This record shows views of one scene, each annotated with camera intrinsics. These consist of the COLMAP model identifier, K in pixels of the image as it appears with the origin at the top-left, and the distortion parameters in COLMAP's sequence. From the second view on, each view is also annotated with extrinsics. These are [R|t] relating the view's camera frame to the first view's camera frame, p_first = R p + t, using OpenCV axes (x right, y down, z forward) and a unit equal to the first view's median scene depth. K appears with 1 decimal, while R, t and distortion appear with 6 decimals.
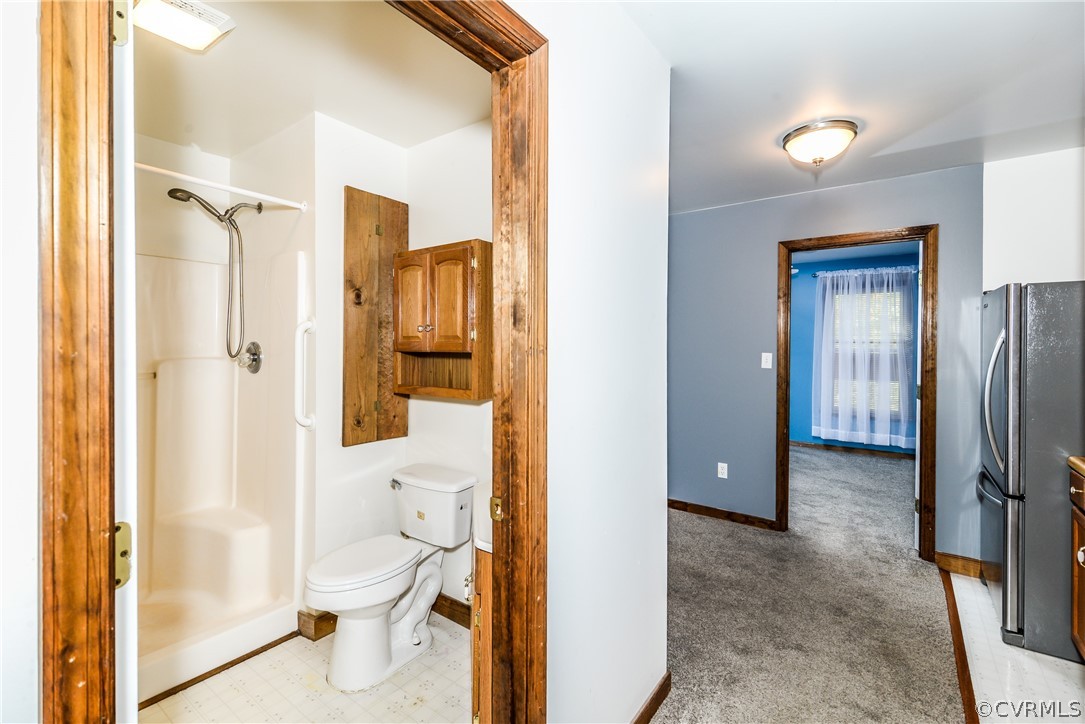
lens RADIAL K [[484.6, 0, 543.0], [0, 484.6, 359.3], [0, 0, 1]] dist [0.000070, -0.000086]
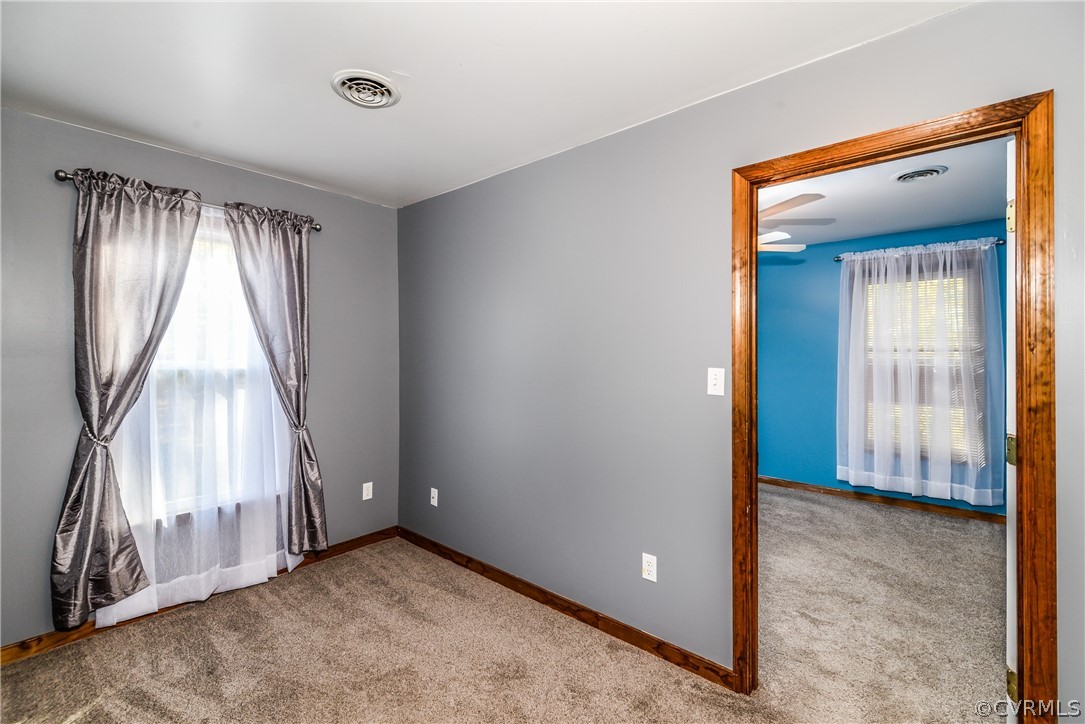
lens RADIAL K [[483.7, 0, 542.5], [0, 483.7, 362.0], [0, 0, 1]] dist [0.000606, -0.000177]
pose [[0.996859, -0.003253, -0.079135, 0.194969], [0.001933, 0.999858, -0.016745, -0.007379], [0.079178, 0.016539, 0.996723, 0.269795]]
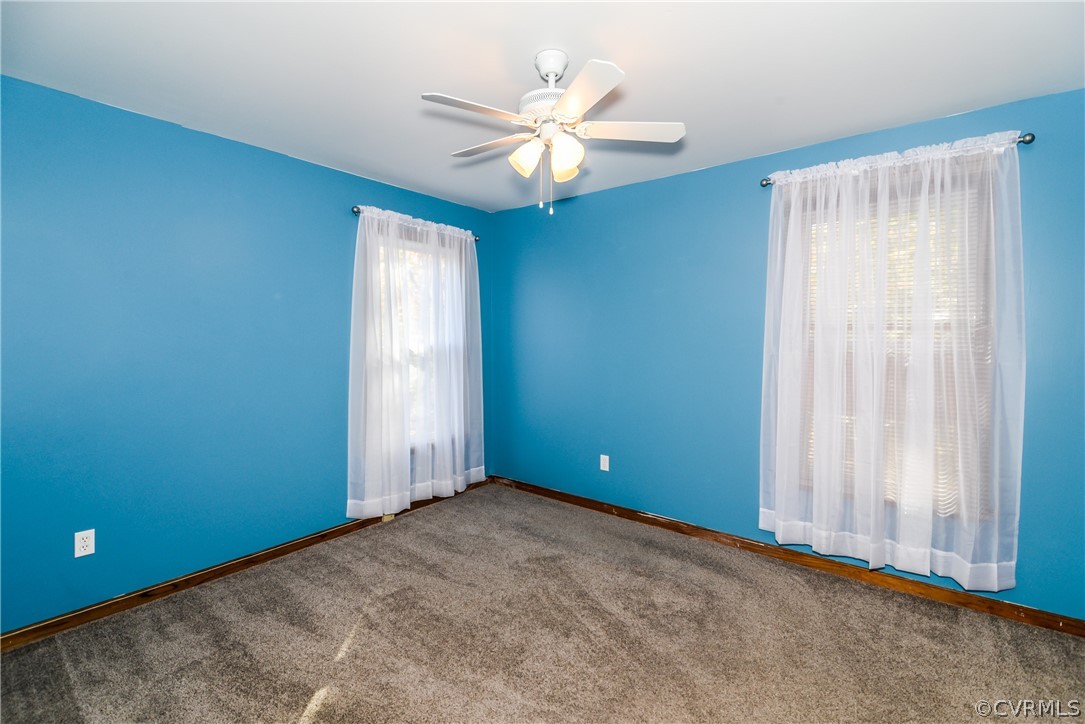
lens RADIAL K [[493.5, 0, 544.9], [0, 493.5, 365.4], [0, 0, 1]] dist [-0.002992, -0.001189]
pose [[0.999691, -0.004180, -0.024520, 0.405003], [0.004745, 0.999723, 0.023053, -0.013704], [0.024417, -0.023163, 0.999433, 0.587854]]
